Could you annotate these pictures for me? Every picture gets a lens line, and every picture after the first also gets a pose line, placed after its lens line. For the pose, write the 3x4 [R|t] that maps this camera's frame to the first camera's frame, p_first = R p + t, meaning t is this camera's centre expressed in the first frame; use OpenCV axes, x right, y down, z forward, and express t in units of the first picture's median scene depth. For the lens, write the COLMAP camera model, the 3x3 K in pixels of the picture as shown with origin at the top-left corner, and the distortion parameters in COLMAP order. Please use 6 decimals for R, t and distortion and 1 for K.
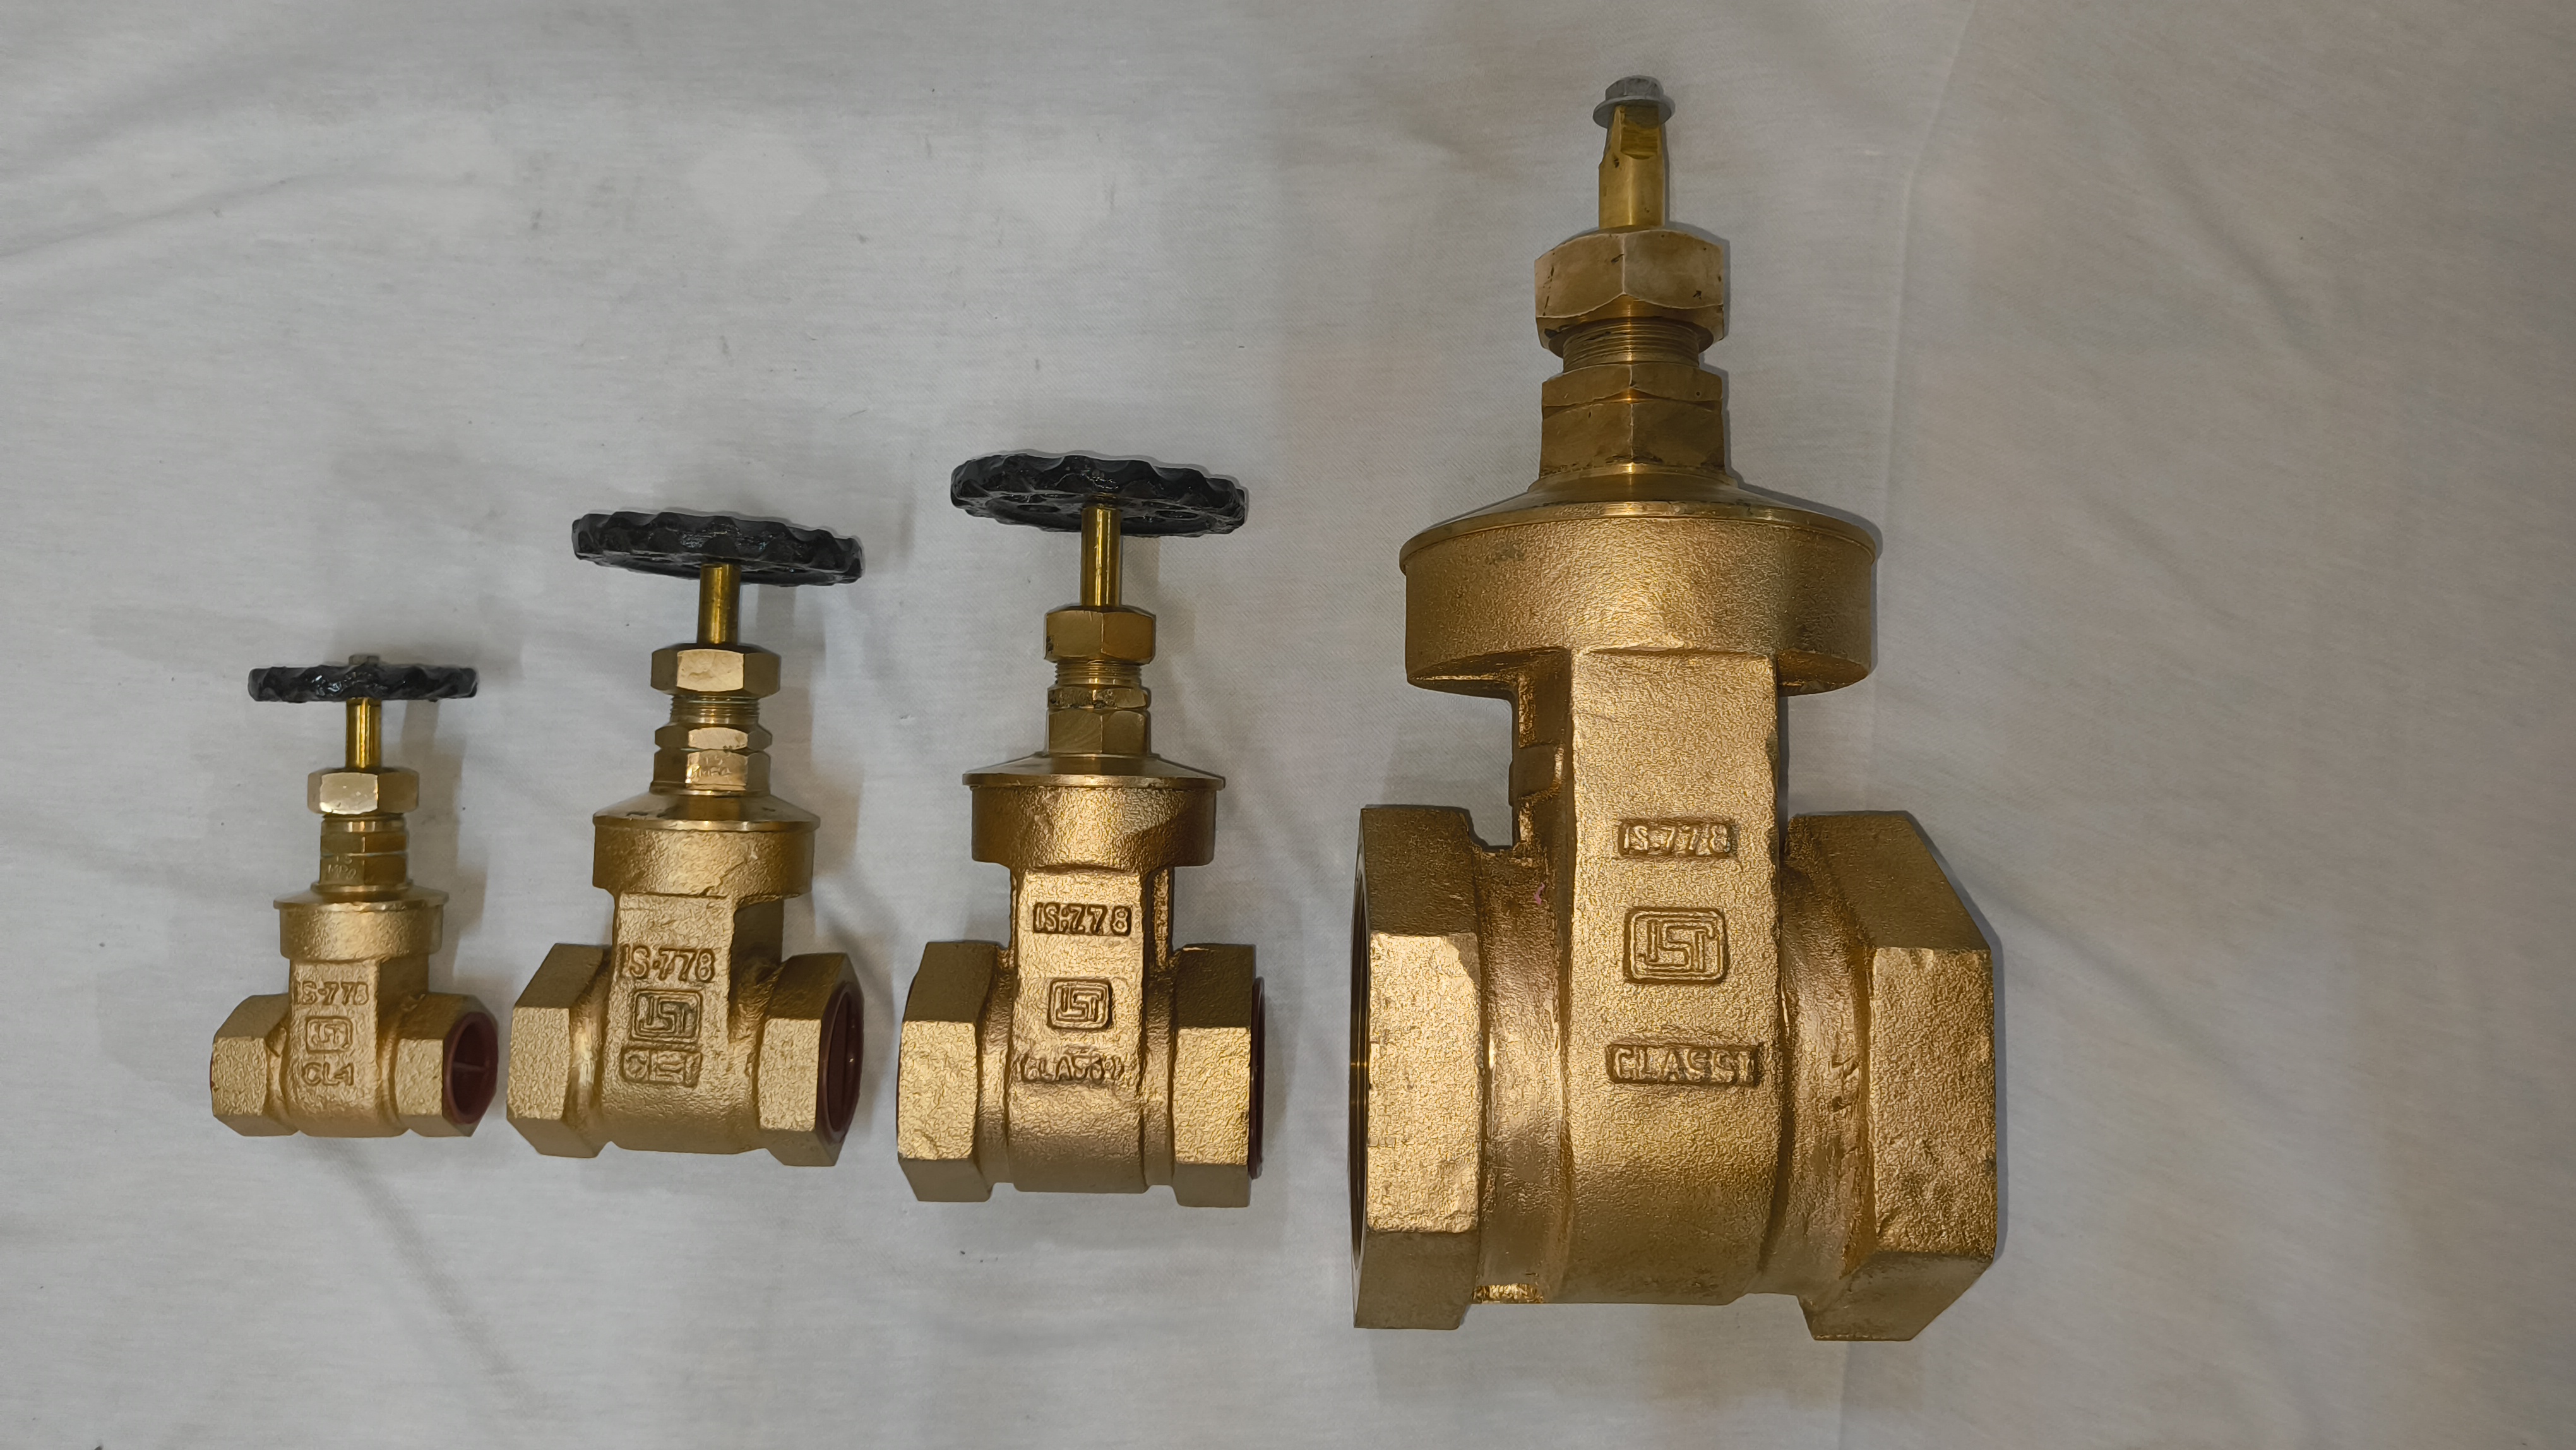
lens RADIAL K [[1717.6, 0, 1286.2], [0, 1717.6, 697.9], [0, 0, 1]] dist [0.025354, -0.023978]
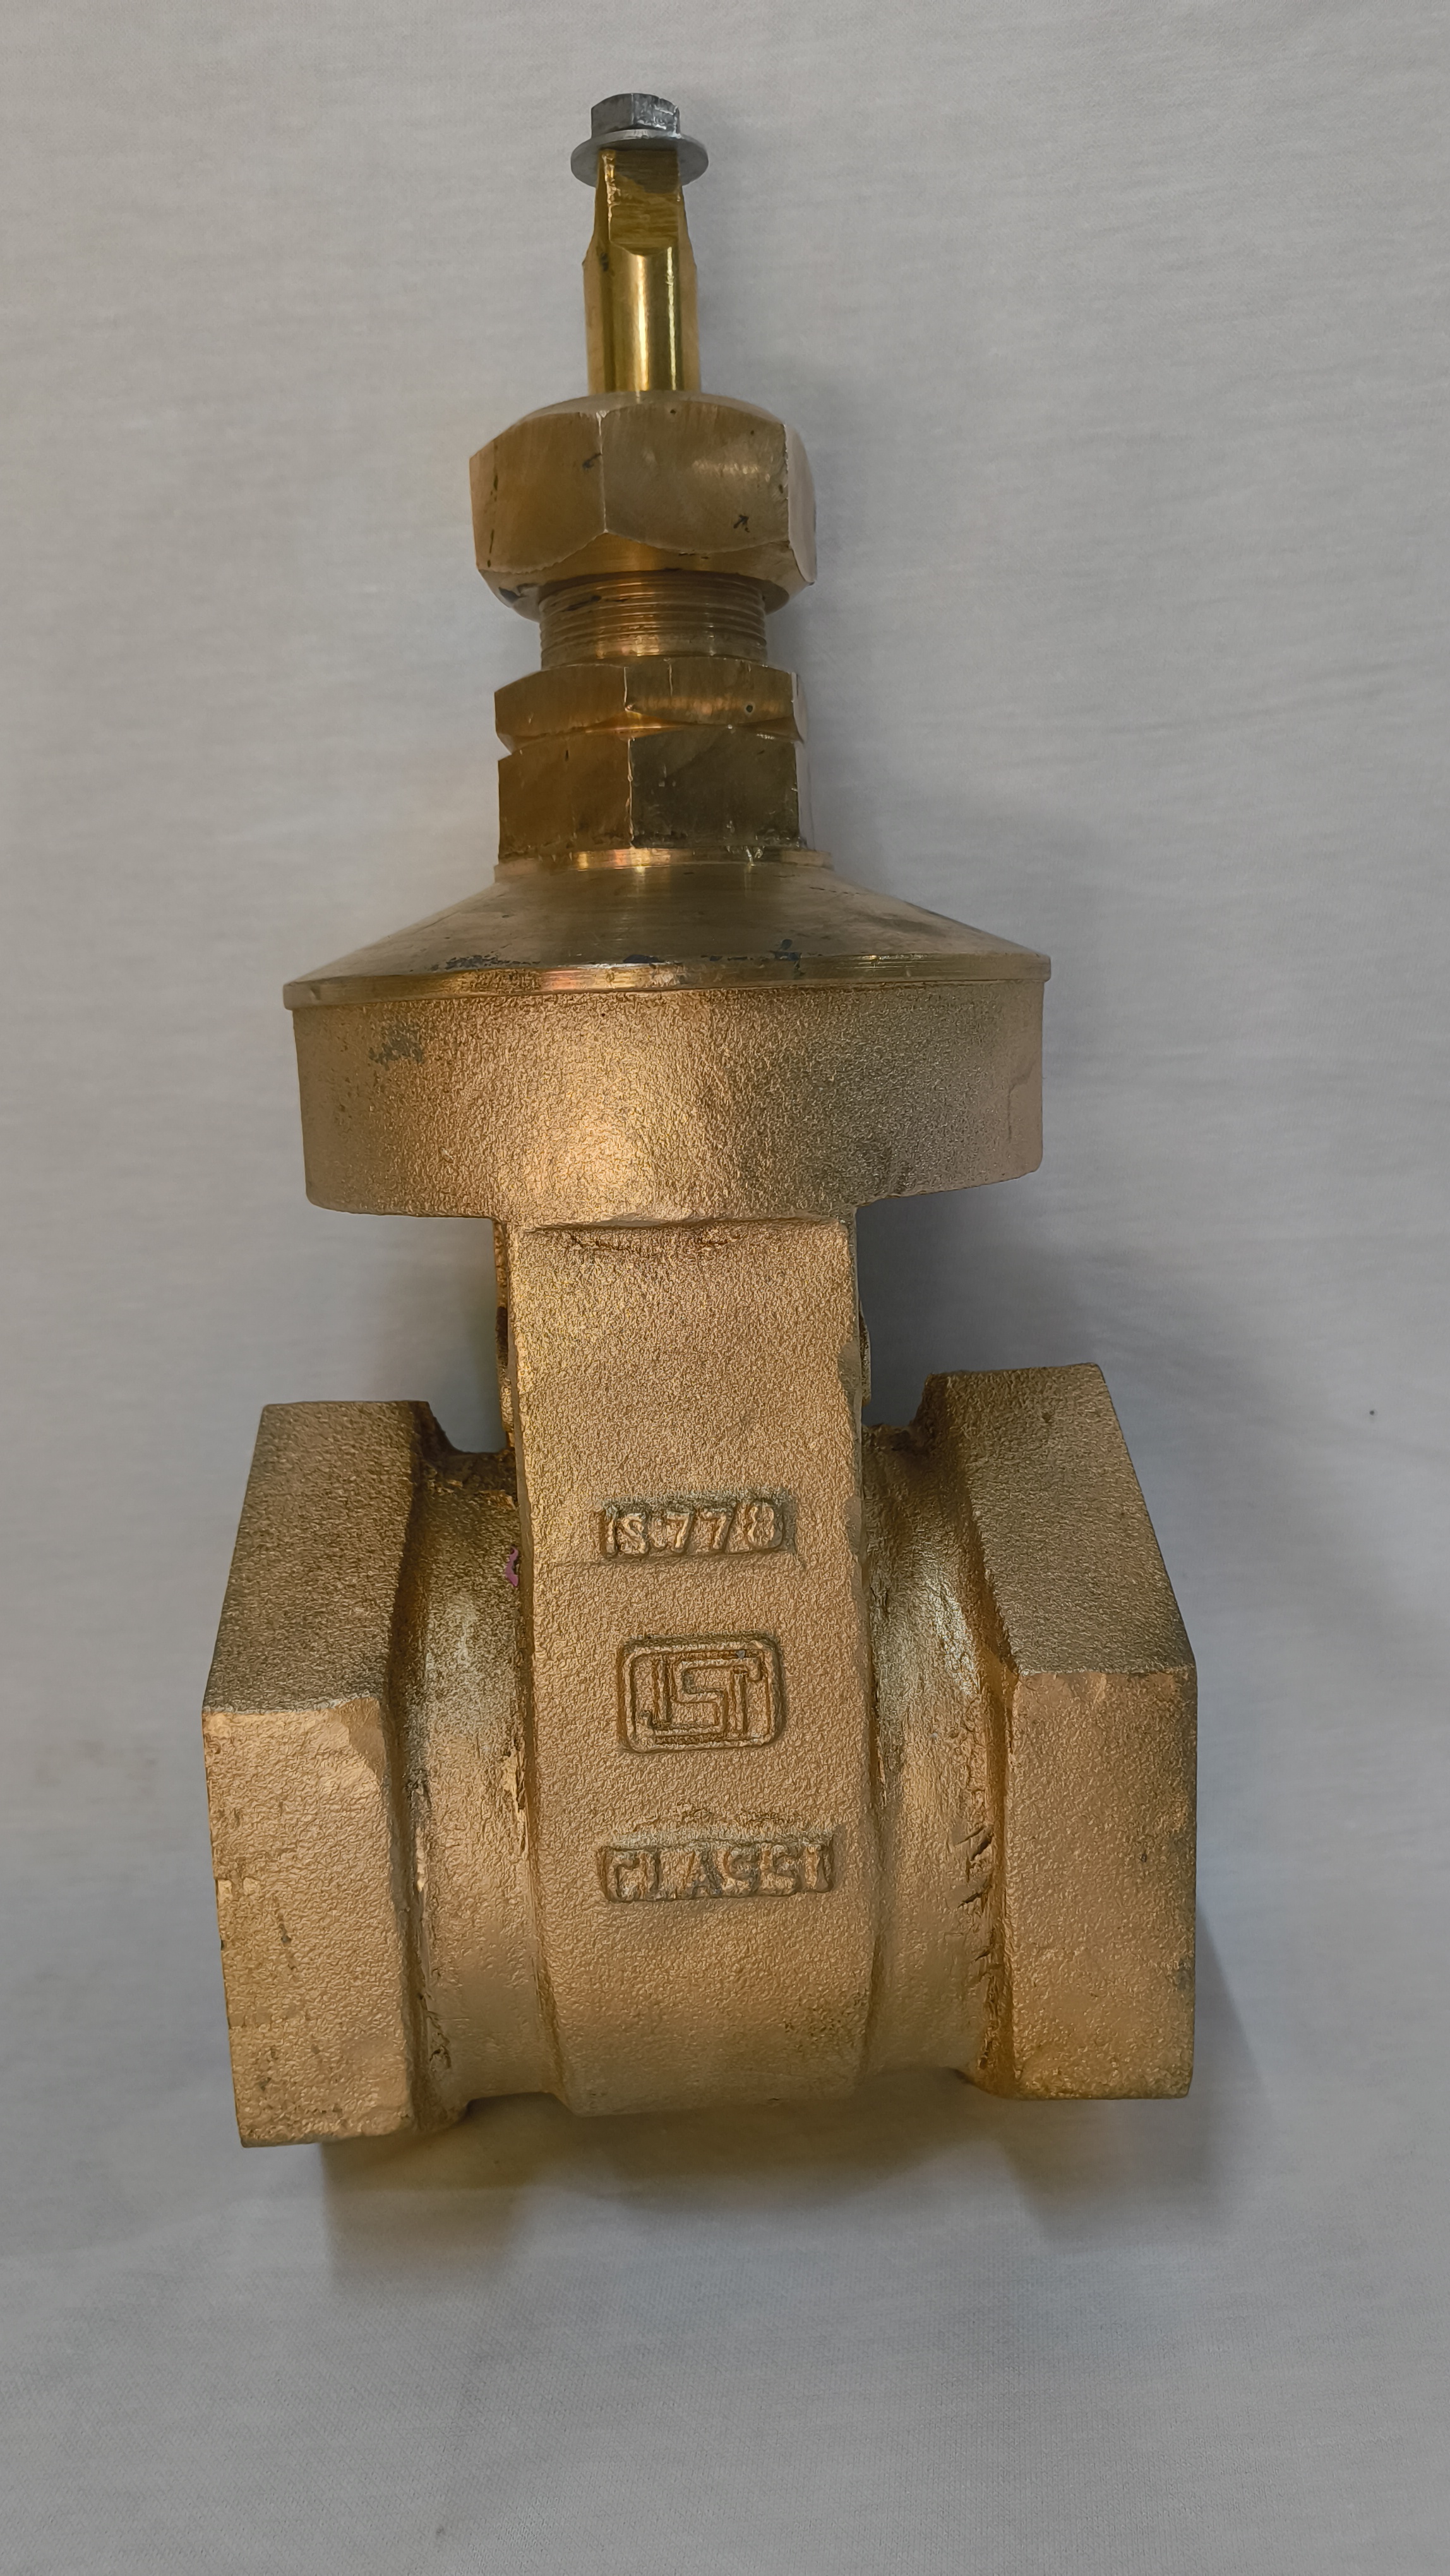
lens RADIAL K [[1749.6, 0, 751.3], [0, 1749.6, 1289.4], [0, 0, 1]] dist [0.044845, -0.081183]
pose [[0.996142, -0.063403, 0.060667, 0.215023], [0.045525, 0.964426, 0.260403, -0.160070], [-0.075019, -0.256637, 0.963592, 0.425370]]
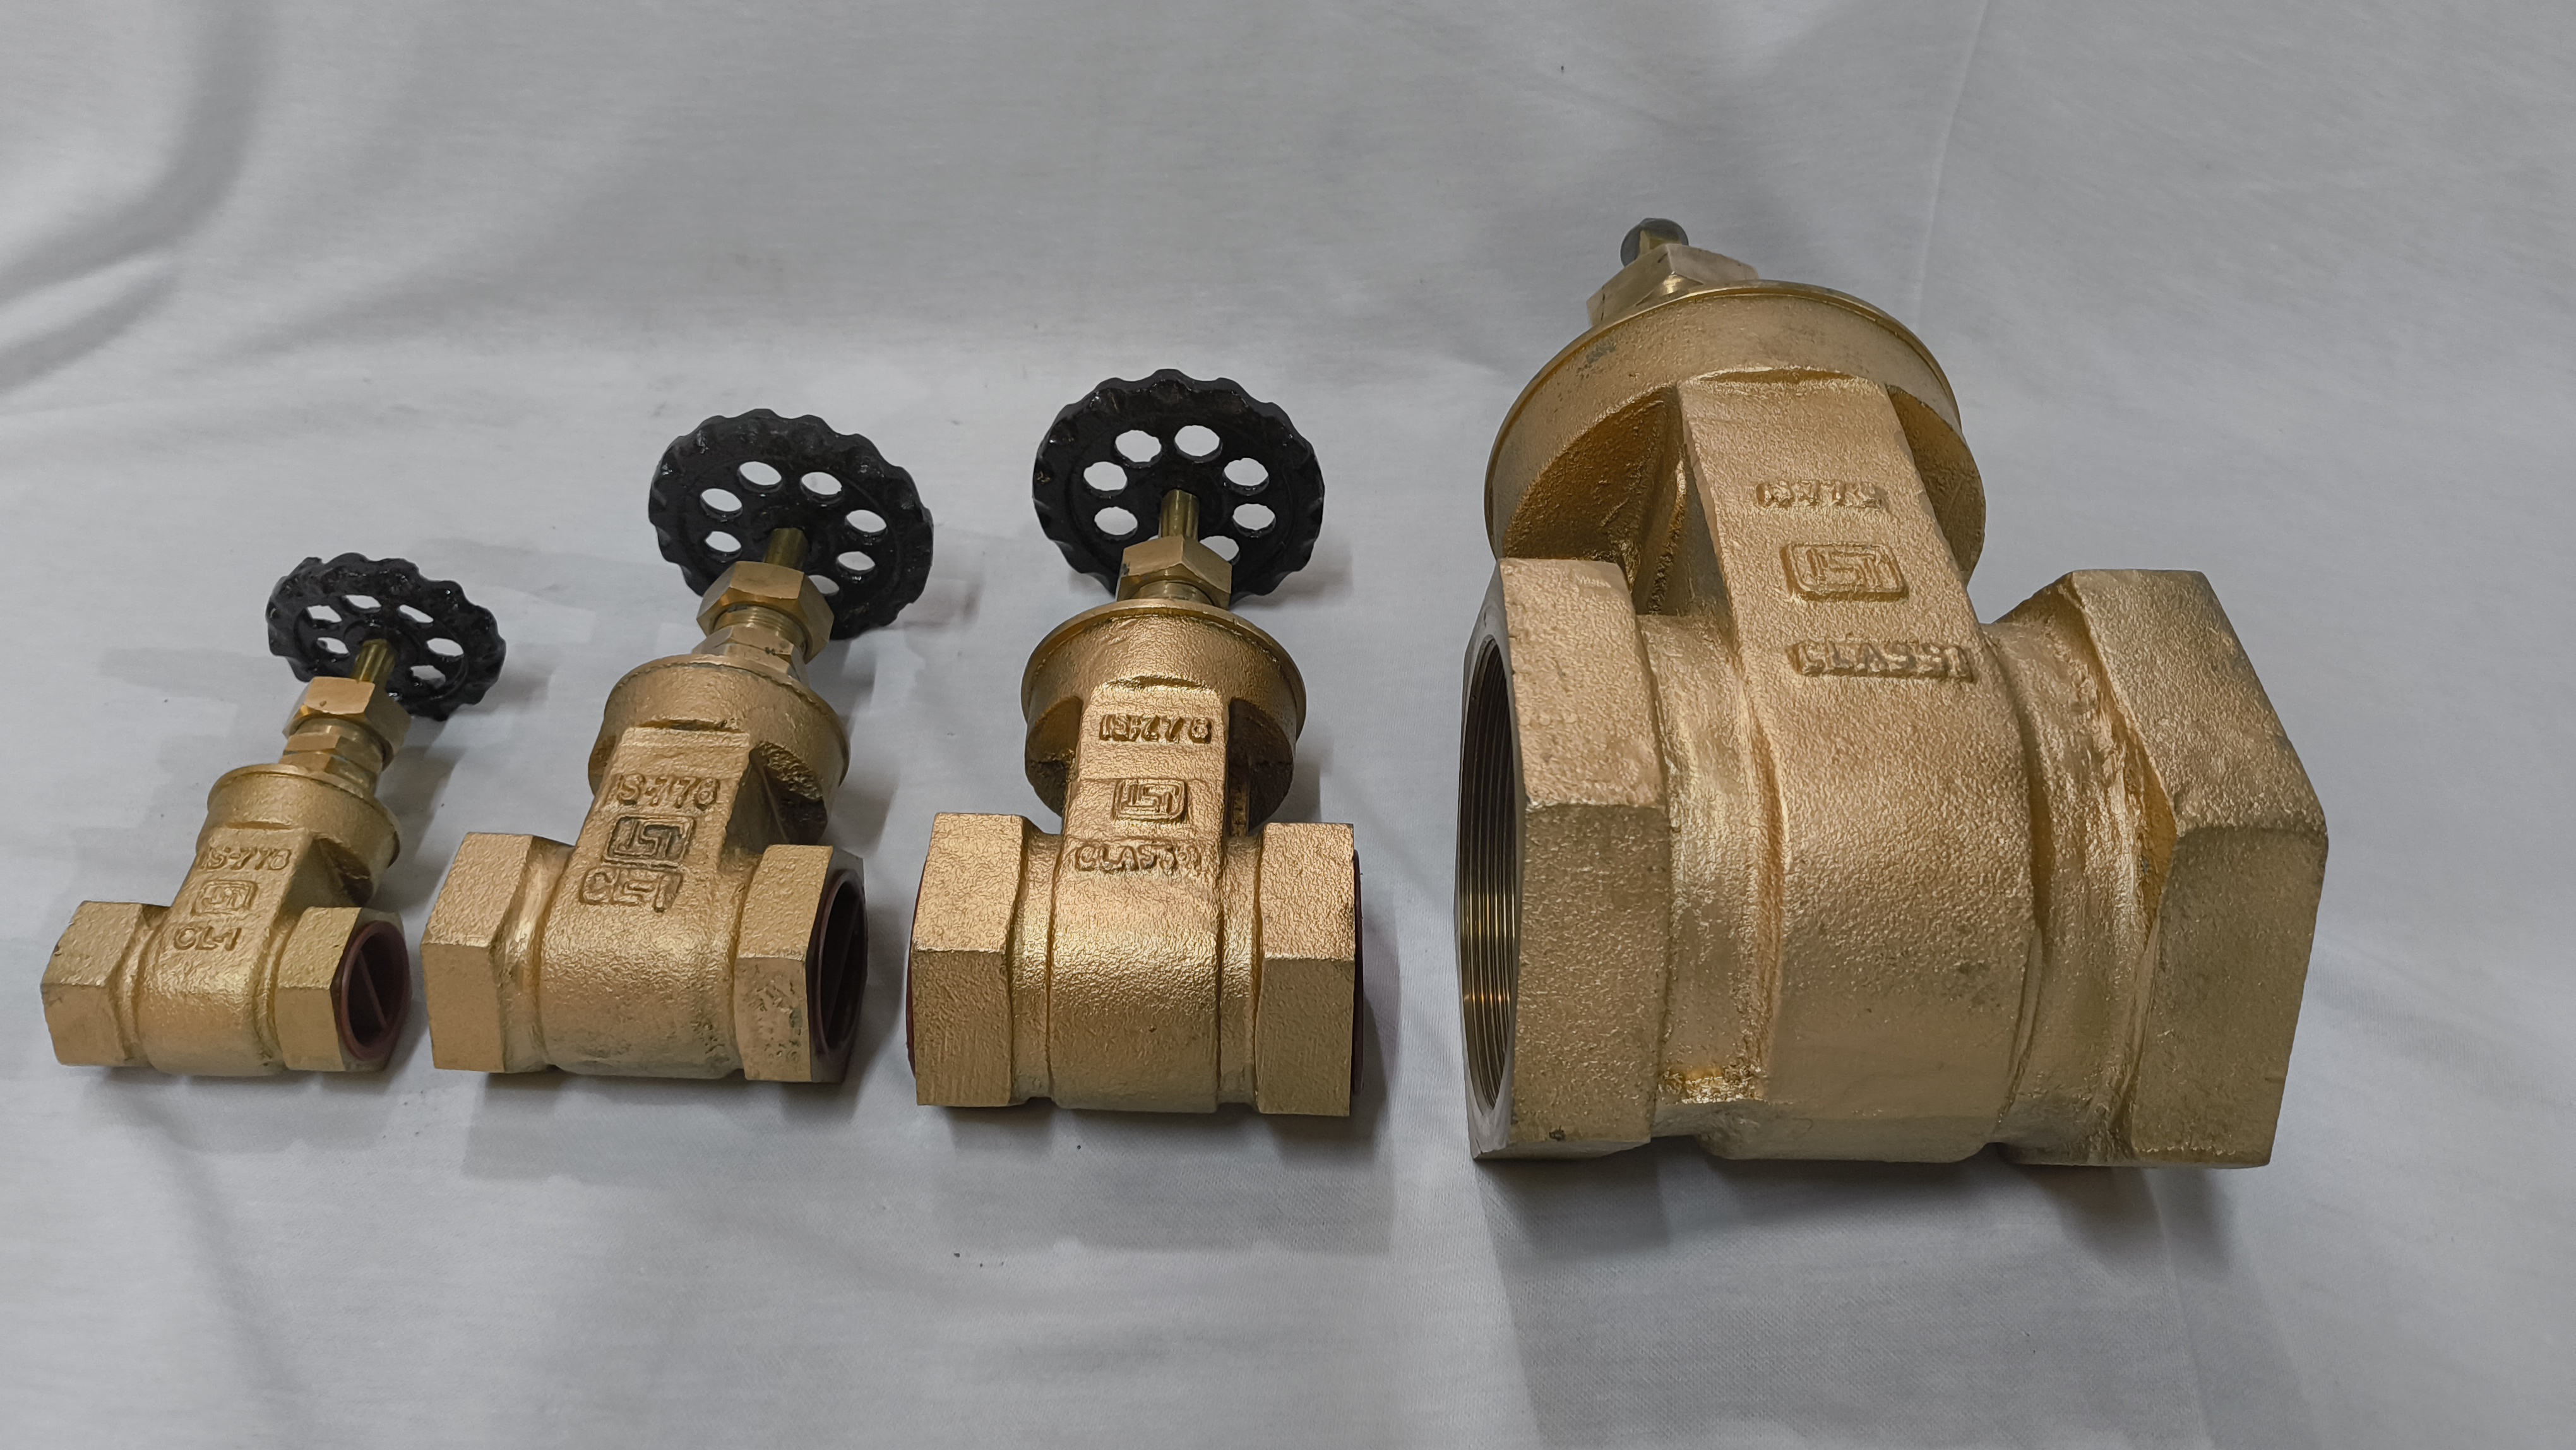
lens RADIAL K [[1756.1, 0, 1280.3], [0, 1756.1, 719.6], [0, 0, 1]] dist [0.044277, -0.083889]
pose [[0.999966, -0.000517, 0.008289, -0.070915], [0.005589, 0.780217, -0.625484, 0.766296], [-0.006144, 0.625508, 0.780193, 0.339672]]
